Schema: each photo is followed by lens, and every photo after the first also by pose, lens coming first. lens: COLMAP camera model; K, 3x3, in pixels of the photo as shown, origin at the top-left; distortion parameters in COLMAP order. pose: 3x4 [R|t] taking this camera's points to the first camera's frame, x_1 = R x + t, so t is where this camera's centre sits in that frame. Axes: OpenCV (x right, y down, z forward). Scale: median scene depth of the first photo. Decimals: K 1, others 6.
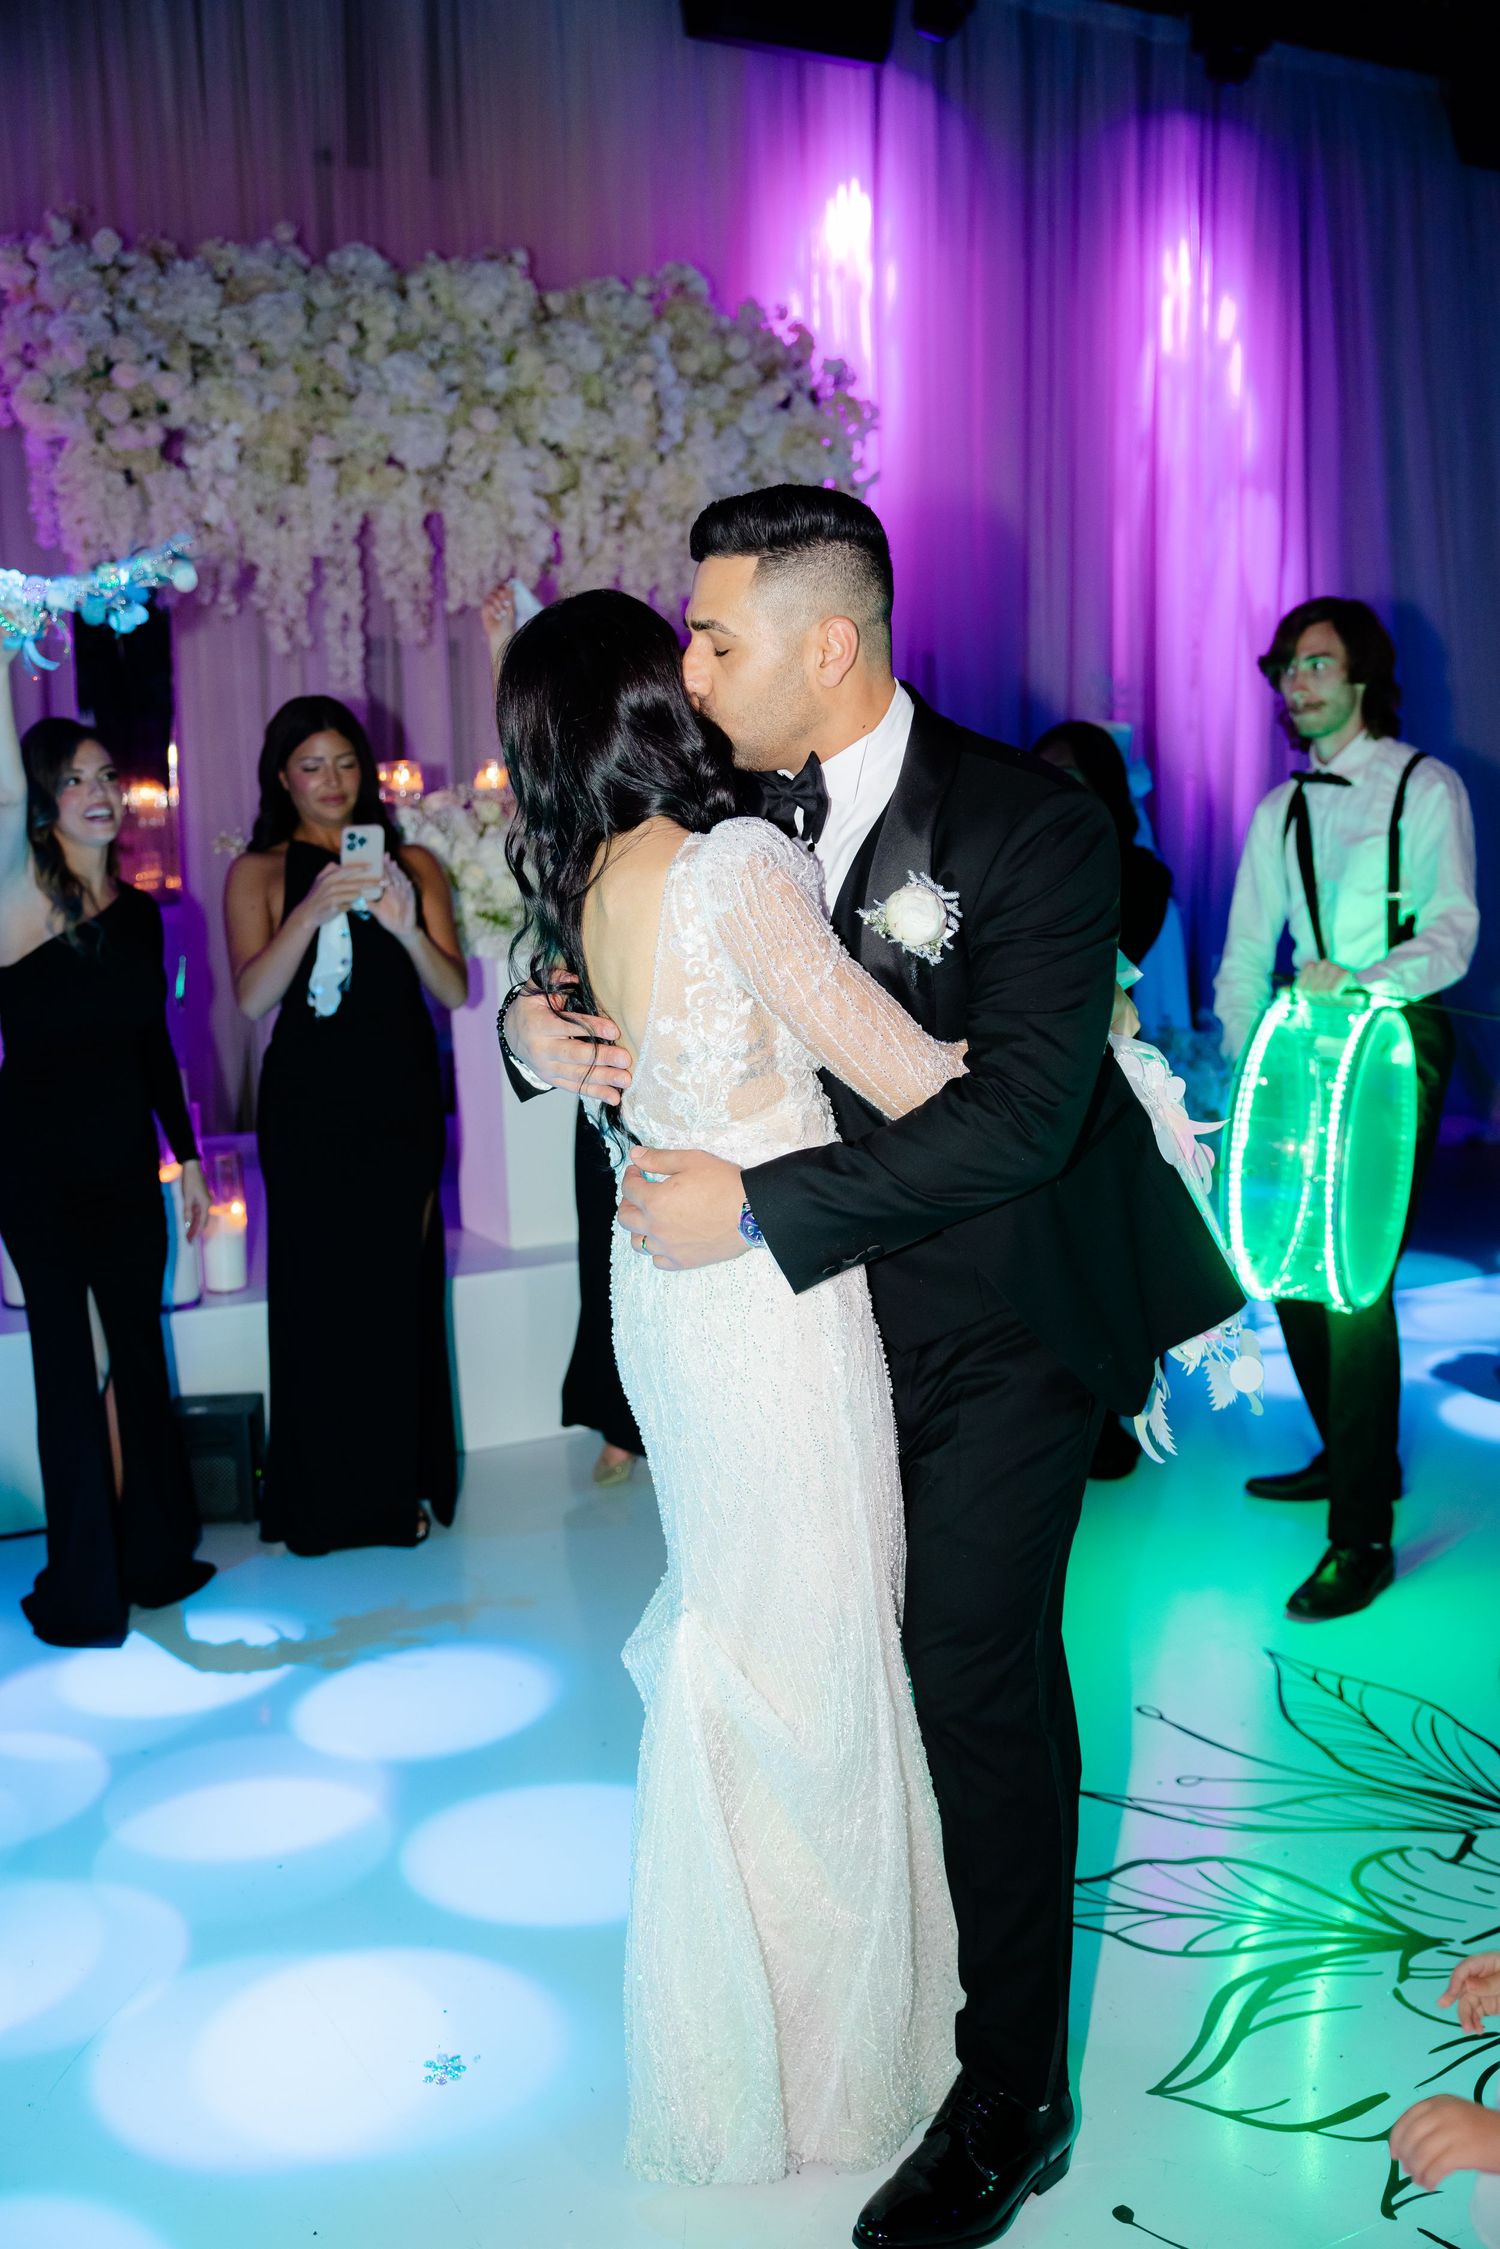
lens RADIAL K [[2096.0, 0, 750.0], [0, 2096.0, 1120.9], [0, 0, 1]] dist [0.007744, 0.000000]
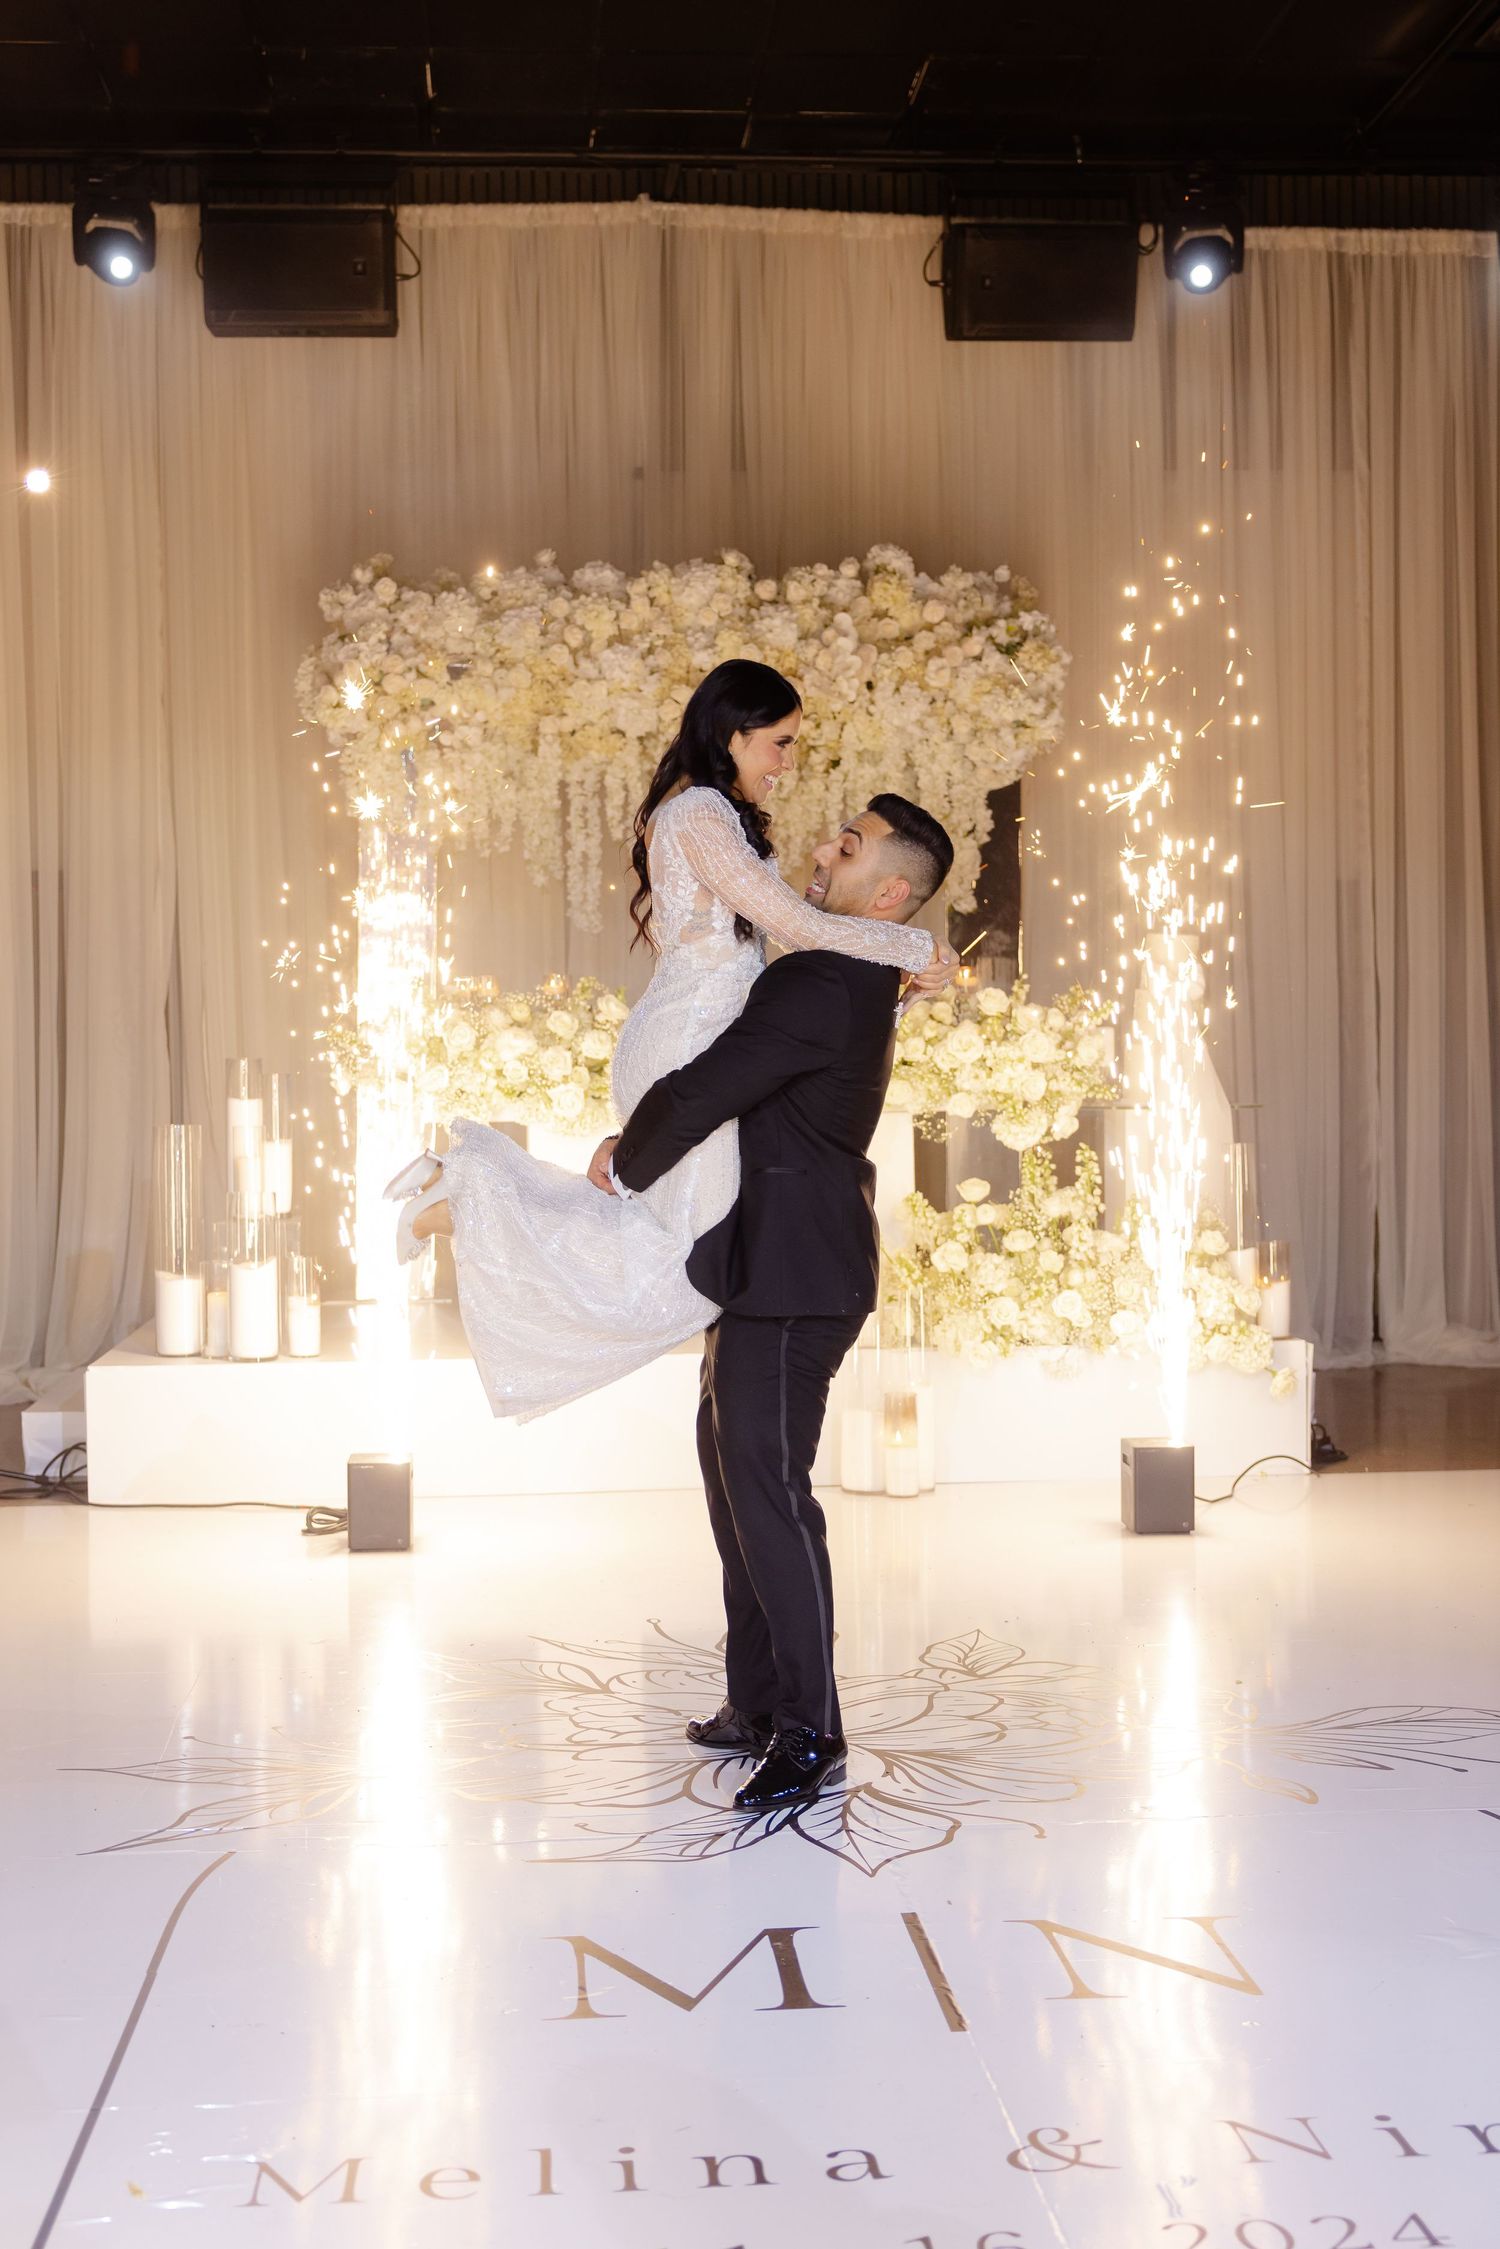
lens RADIAL K [[2816.9, 0, 670.6], [0, 2816.9, 1079.4], [0, 0, 1]] dist [0.004161, 0.000000]
pose [[0.905368, 0.011044, -0.424485, 0.565385], [-0.065059, 0.991467, -0.112966, 0.071423], [0.419615, 0.129892, 0.898360, -0.440523]]
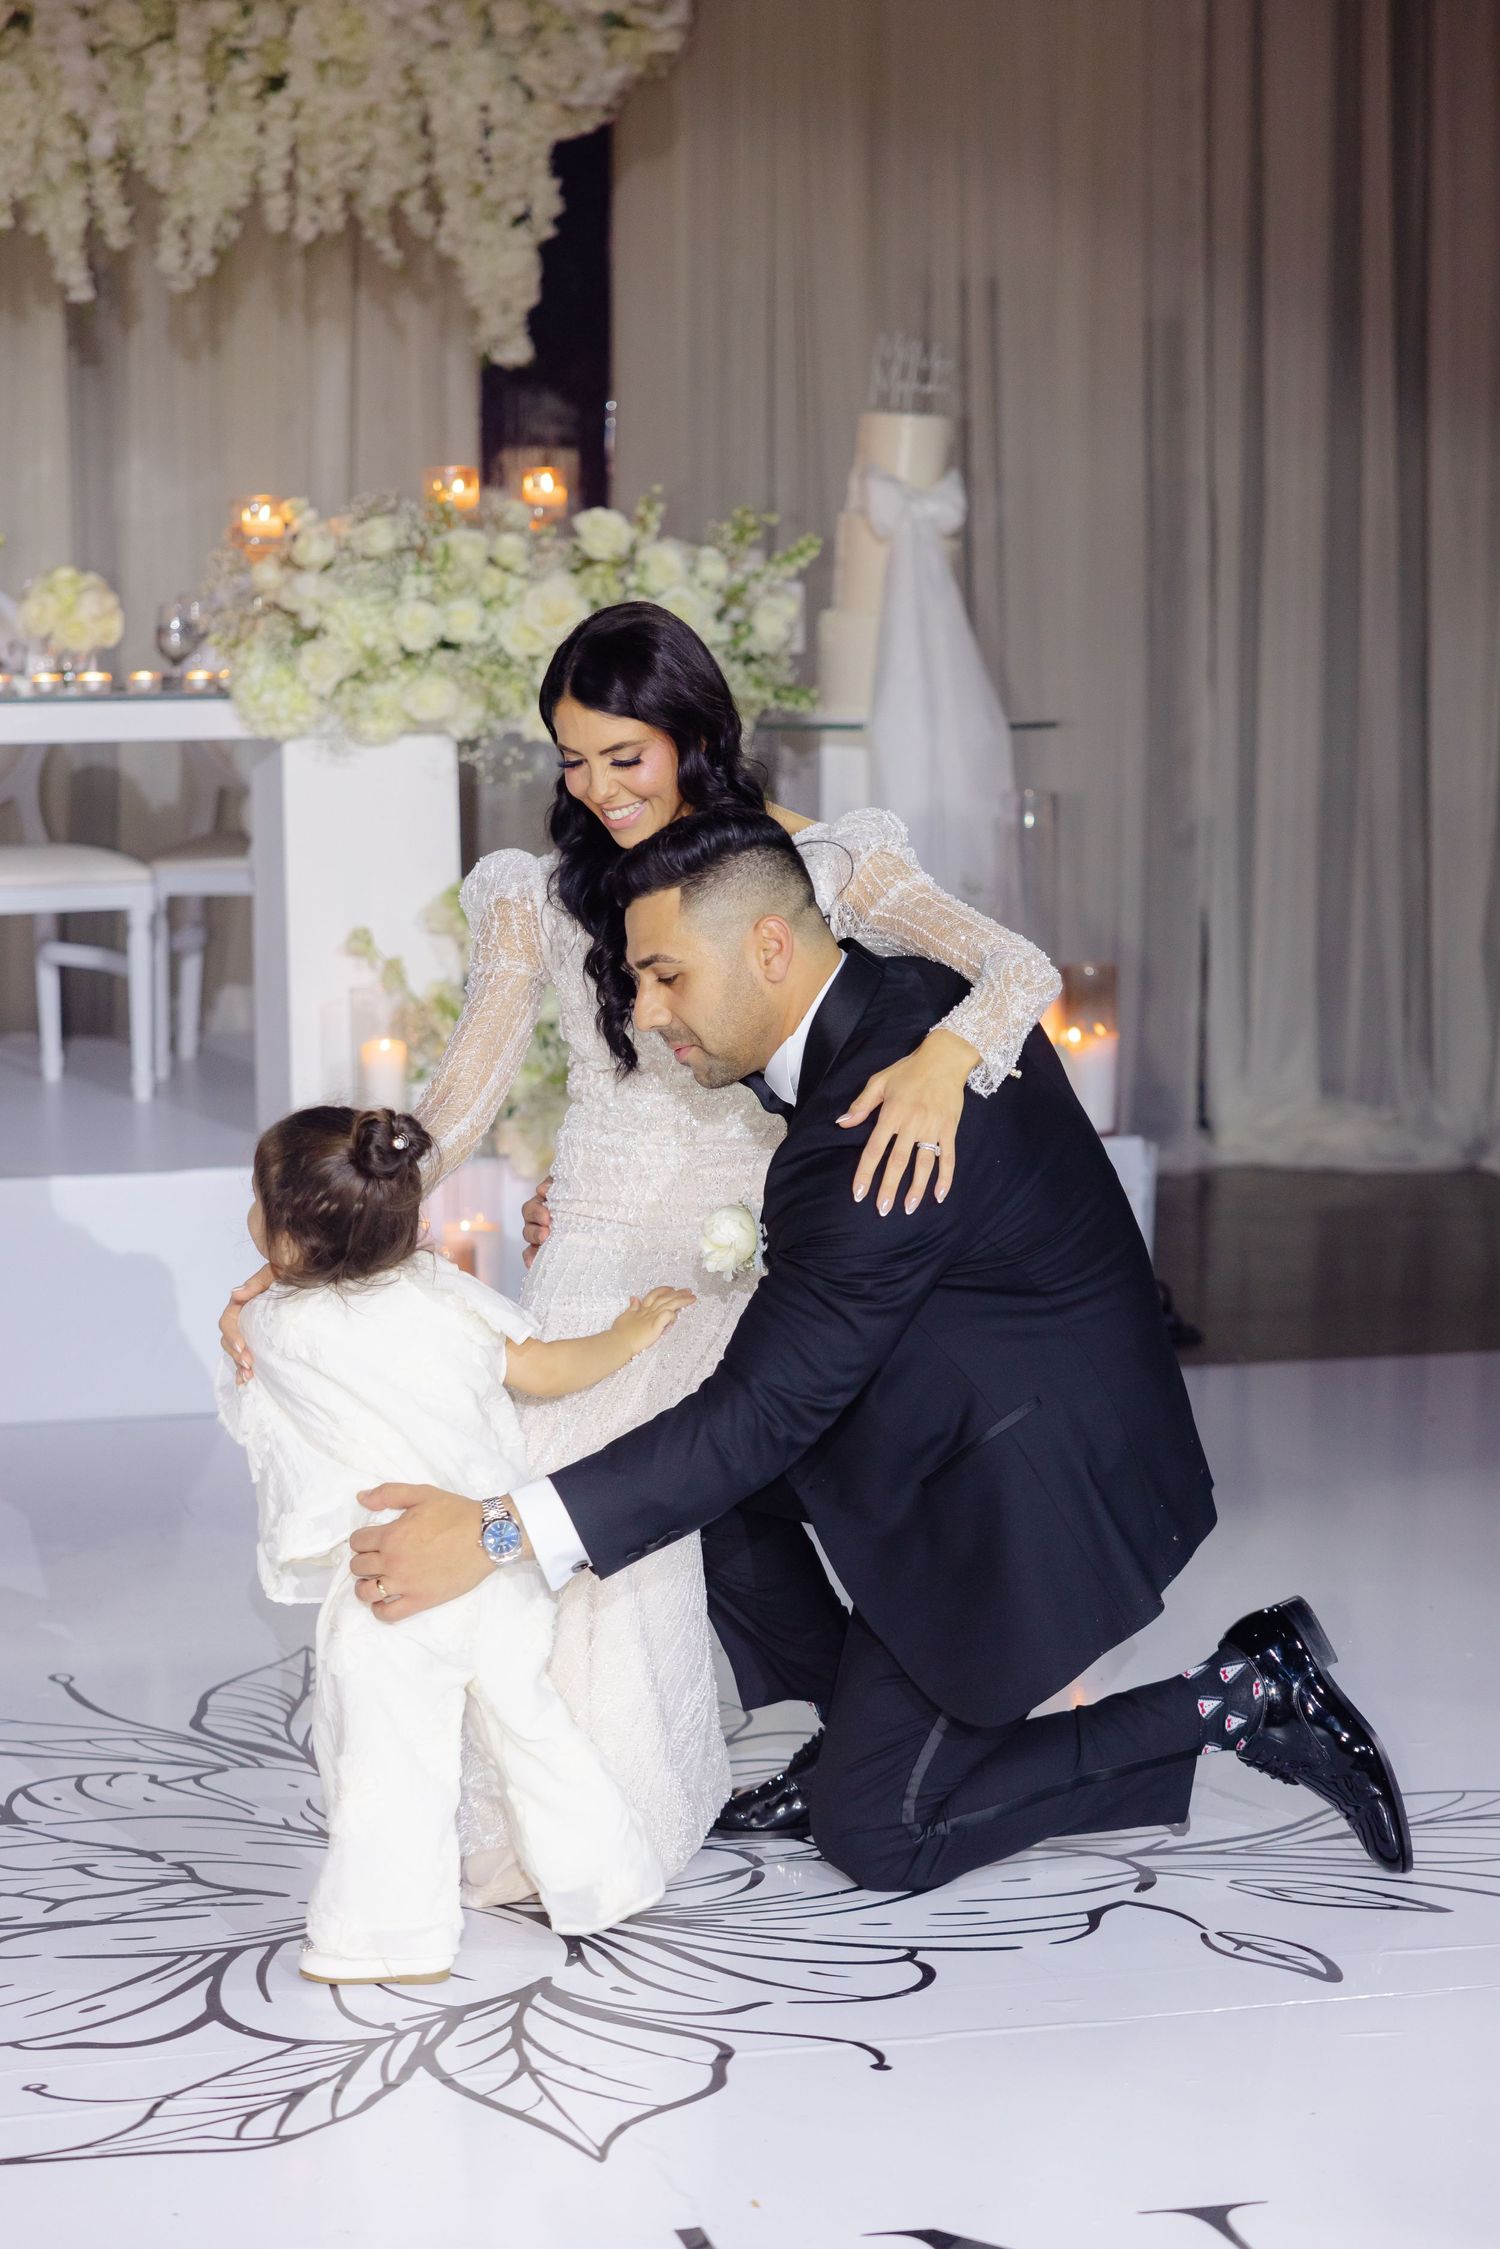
lens RADIAL K [[4895.6, 0, 781.9], [0, 4895.6, 1167.9], [0, 0, 1]] dist [0.051936, 0.000000]
pose [[0.970996, 0.042157, -0.235351, 0.486788], [-0.047972, 0.998667, -0.019034, 0.061476], [0.234235, 0.029773, 0.971724, -0.410246]]
